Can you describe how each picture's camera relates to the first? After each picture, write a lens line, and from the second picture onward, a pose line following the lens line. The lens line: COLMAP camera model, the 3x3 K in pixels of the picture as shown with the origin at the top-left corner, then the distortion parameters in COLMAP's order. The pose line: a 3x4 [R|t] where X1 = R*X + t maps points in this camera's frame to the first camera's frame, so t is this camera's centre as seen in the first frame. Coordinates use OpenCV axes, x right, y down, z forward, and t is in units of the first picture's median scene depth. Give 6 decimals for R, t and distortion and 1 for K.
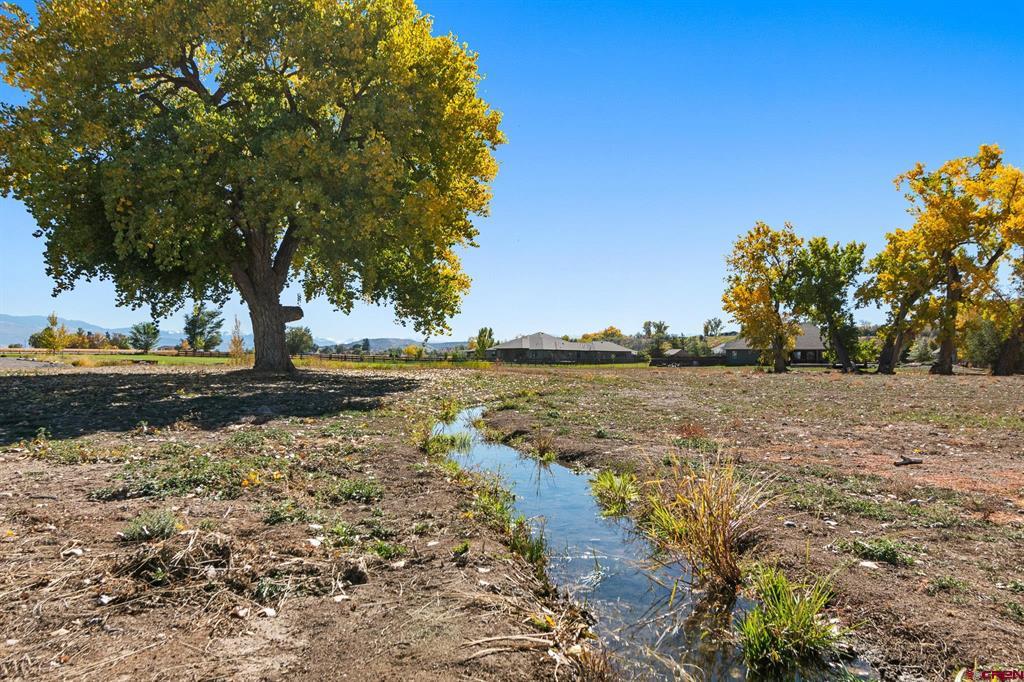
lens RADIAL K [[659.2, 0, 514.2], [0, 659.2, 341.6], [0, 0, 1]] dist [0.000685, -0.004883]
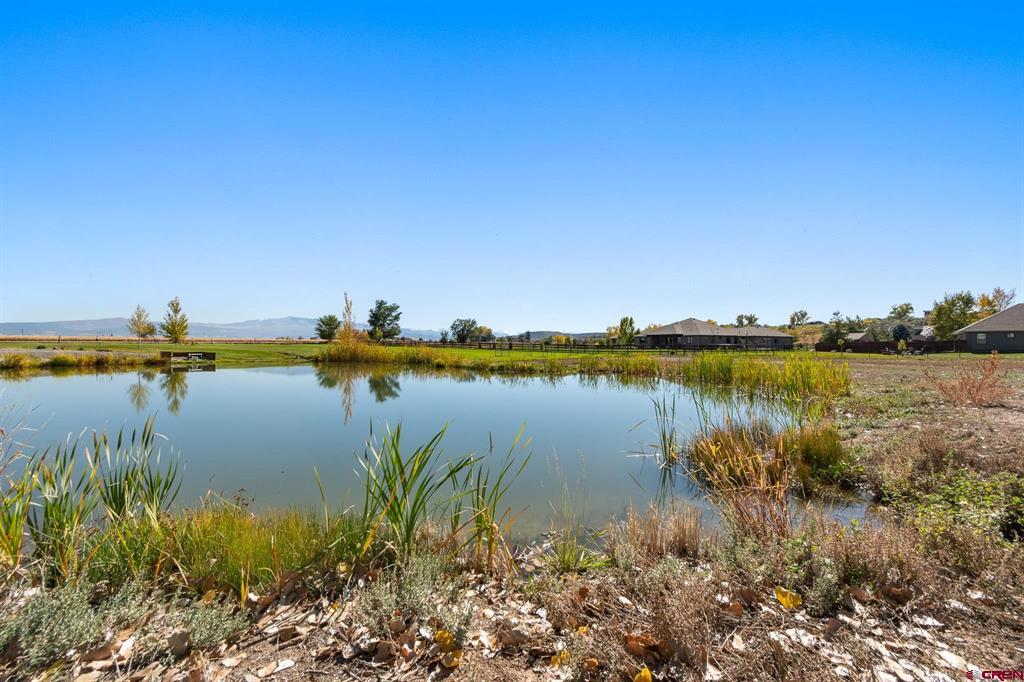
lens RADIAL K [[453.0, 0, 508.1], [0, 453.0, 339.0], [0, 0, 1]] dist [0.012953, 0.002422]
pose [[0.964457, -0.010187, -0.264045, -0.105943], [0.013697, 0.999841, 0.011453, 0.013391], [0.263886, -0.014663, 0.964442, 0.624915]]
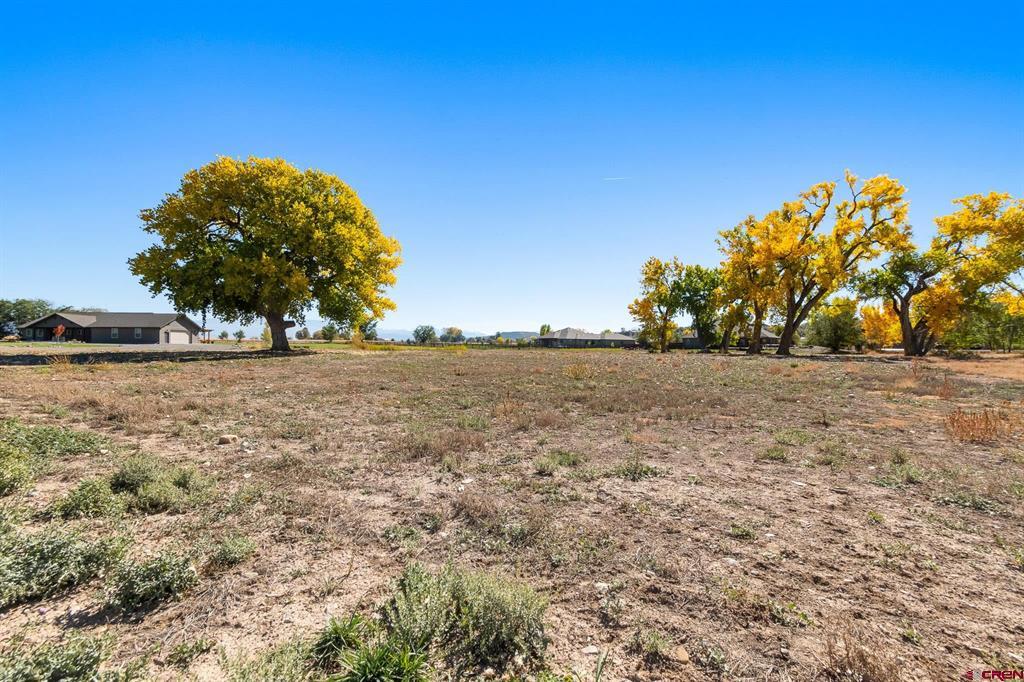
lens RADIAL K [[453.0, 0, 511.6], [0, 453.0, 343.2], [0, 0, 1]] dist [0.012953, 0.002422]
pose [[0.979555, -0.003732, -0.201143, 0.278520], [0.007964, 0.999763, 0.020237, -0.001023], [0.201020, -0.021425, 0.979353, -0.135678]]
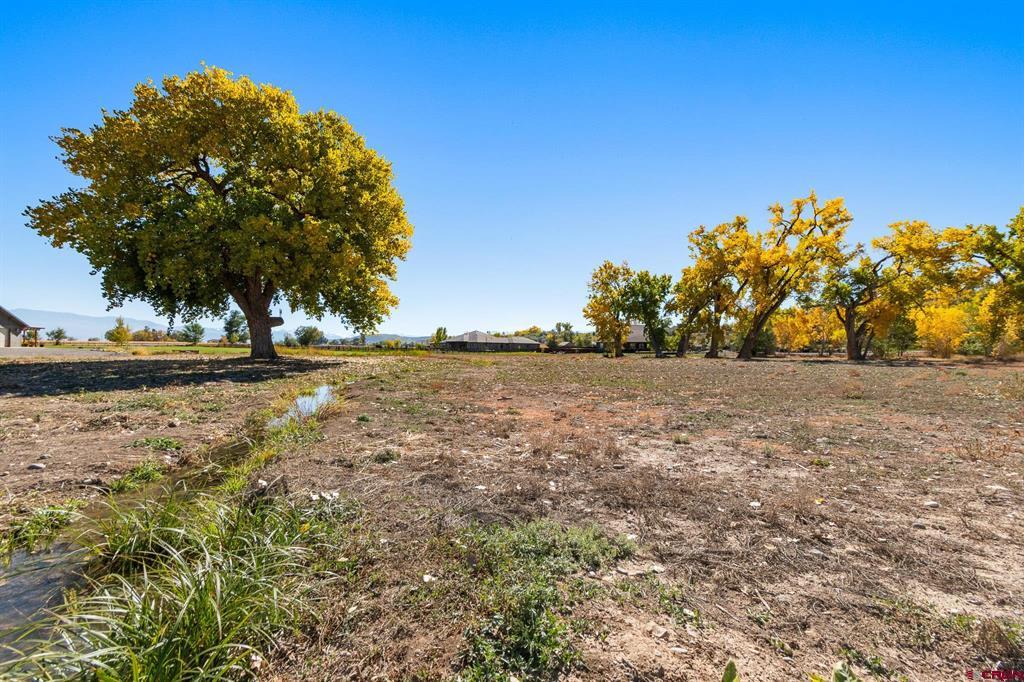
lens RADIAL K [[453.0, 0, 506.7], [0, 453.0, 340.0], [0, 0, 1]] dist [0.012953, 0.002422]
pose [[0.996464, -0.000409, 0.084022, 0.050359], [-0.000268, 0.999968, 0.008046, -0.002452], [-0.084023, -0.008040, 0.996431, -0.054935]]
